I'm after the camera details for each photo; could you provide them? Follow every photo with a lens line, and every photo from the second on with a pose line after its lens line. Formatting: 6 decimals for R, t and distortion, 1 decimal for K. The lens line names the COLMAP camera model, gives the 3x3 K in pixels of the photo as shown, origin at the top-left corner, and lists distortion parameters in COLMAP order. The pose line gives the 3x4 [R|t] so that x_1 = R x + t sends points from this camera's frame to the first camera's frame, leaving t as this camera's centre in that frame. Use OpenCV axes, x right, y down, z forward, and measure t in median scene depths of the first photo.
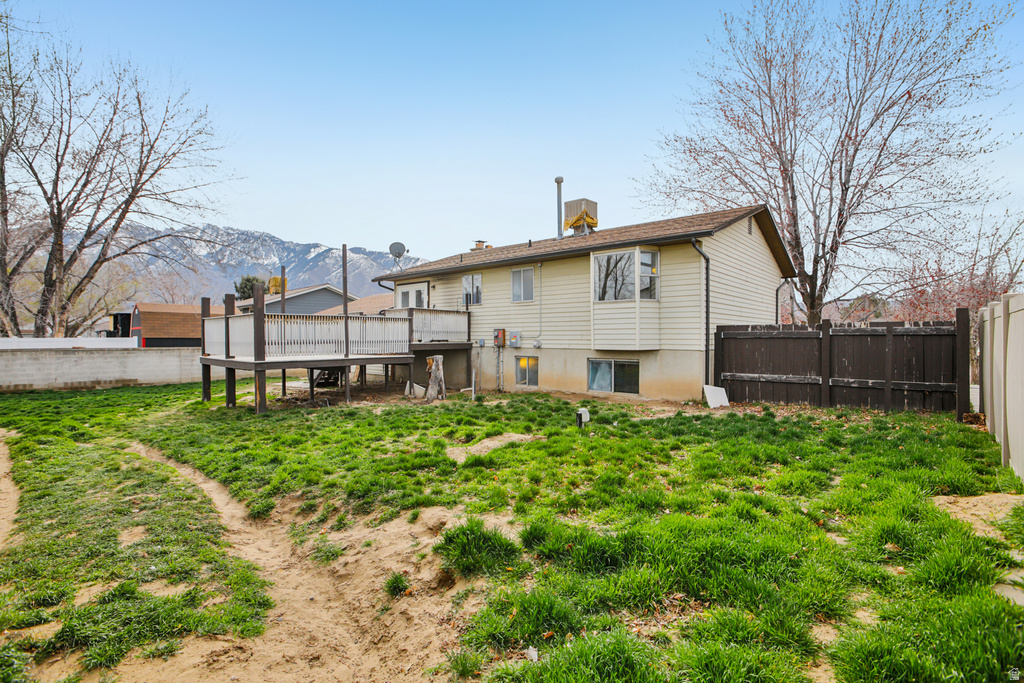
lens RADIAL K [[478.3, 0, 506.9], [0, 478.3, 338.3], [0, 0, 1]] dist [-0.049345, 0.018120]
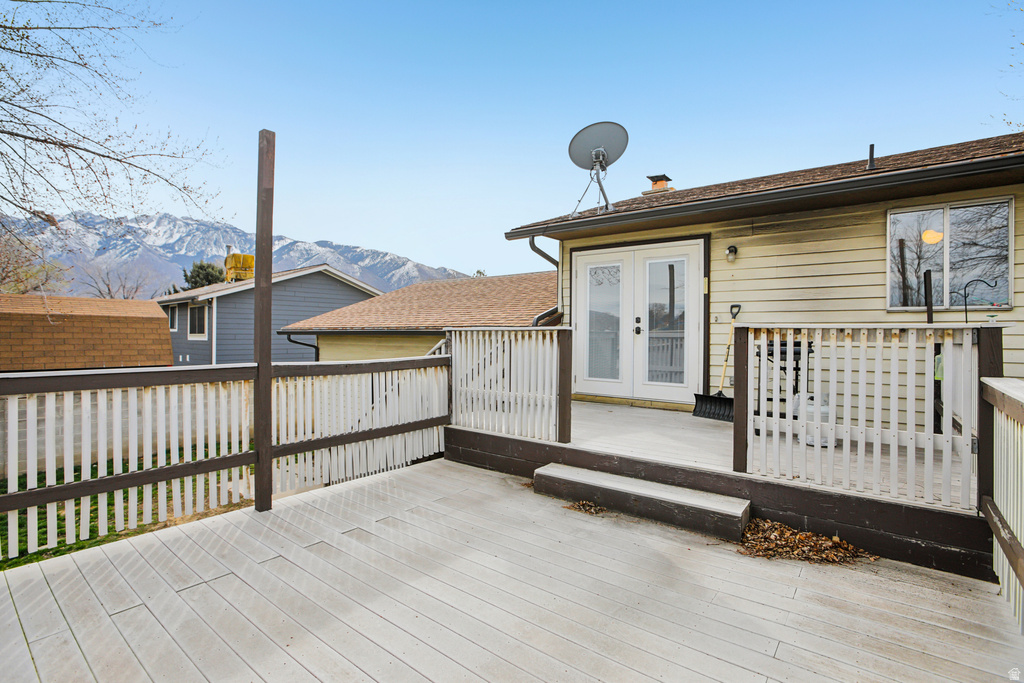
lens RADIAL K [[478.3, 0, 506.9], [0, 478.3, 338.3], [0, 0, 1]] dist [-0.049345, 0.018120]
pose [[0.997839, 0.007253, 0.065301, -0.307700], [-0.007701, 0.999948, 0.006614, -0.044997], [-0.065250, -0.007103, 0.997844, 0.638840]]
